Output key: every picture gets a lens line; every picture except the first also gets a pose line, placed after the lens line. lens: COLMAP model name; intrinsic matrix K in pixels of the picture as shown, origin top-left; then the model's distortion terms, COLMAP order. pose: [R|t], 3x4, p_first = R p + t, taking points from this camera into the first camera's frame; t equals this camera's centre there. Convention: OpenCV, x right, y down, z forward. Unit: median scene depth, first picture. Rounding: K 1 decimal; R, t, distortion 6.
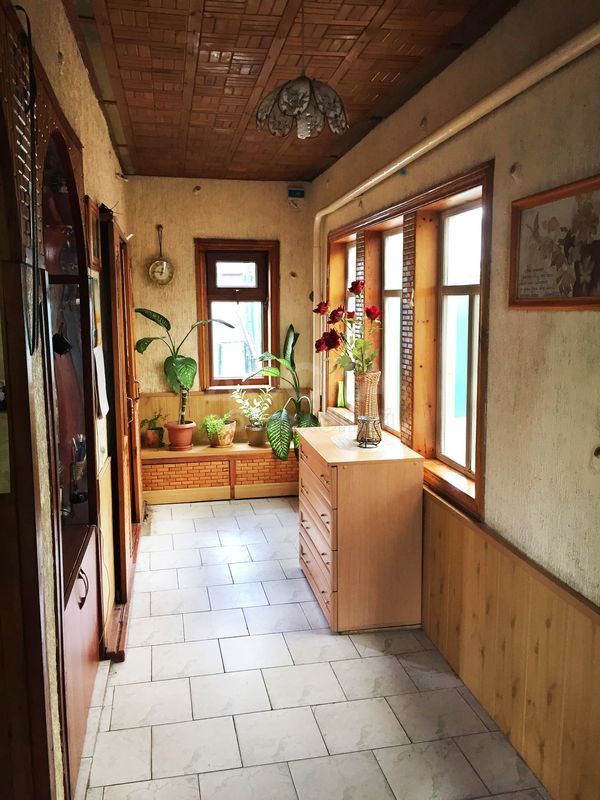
lens RADIAL K [[686.2, 0, 302.4], [0, 686.2, 398.5], [0, 0, 1]] dist [0.051962, -0.011182]
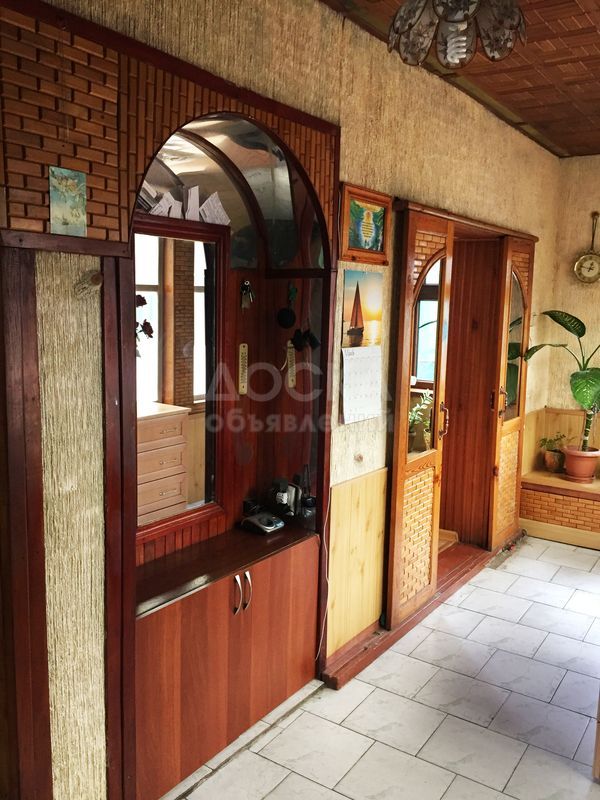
lens RADIAL K [[686.2, 0, 297.8], [0, 686.2, 399.3], [0, 0, 1]] dist [0.051962, -0.011182]
pose [[0.684821, 0.117693, -0.719145, 0.187840], [-0.115920, 0.991899, 0.051943, -0.028701], [0.719433, 0.047791, 0.692916, 0.172788]]
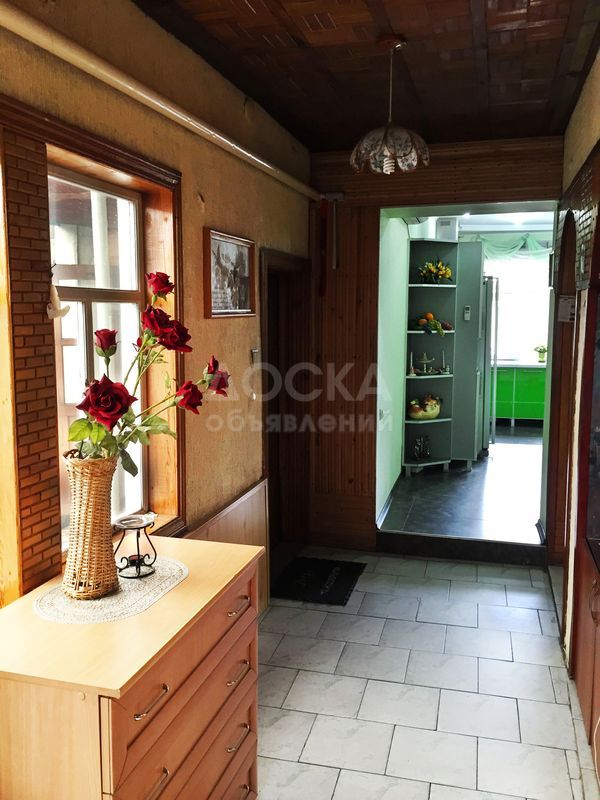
lens RADIAL K [[686.2, 0, 302.4], [0, 686.2, 398.2], [0, 0, 1]] dist [0.051962, -0.011182]
pose [[-0.890489, -0.057762, 0.451324, -0.174489], [0.062913, 0.966751, 0.247860, -0.128037], [-0.450635, 0.249111, -0.857247, 0.905942]]
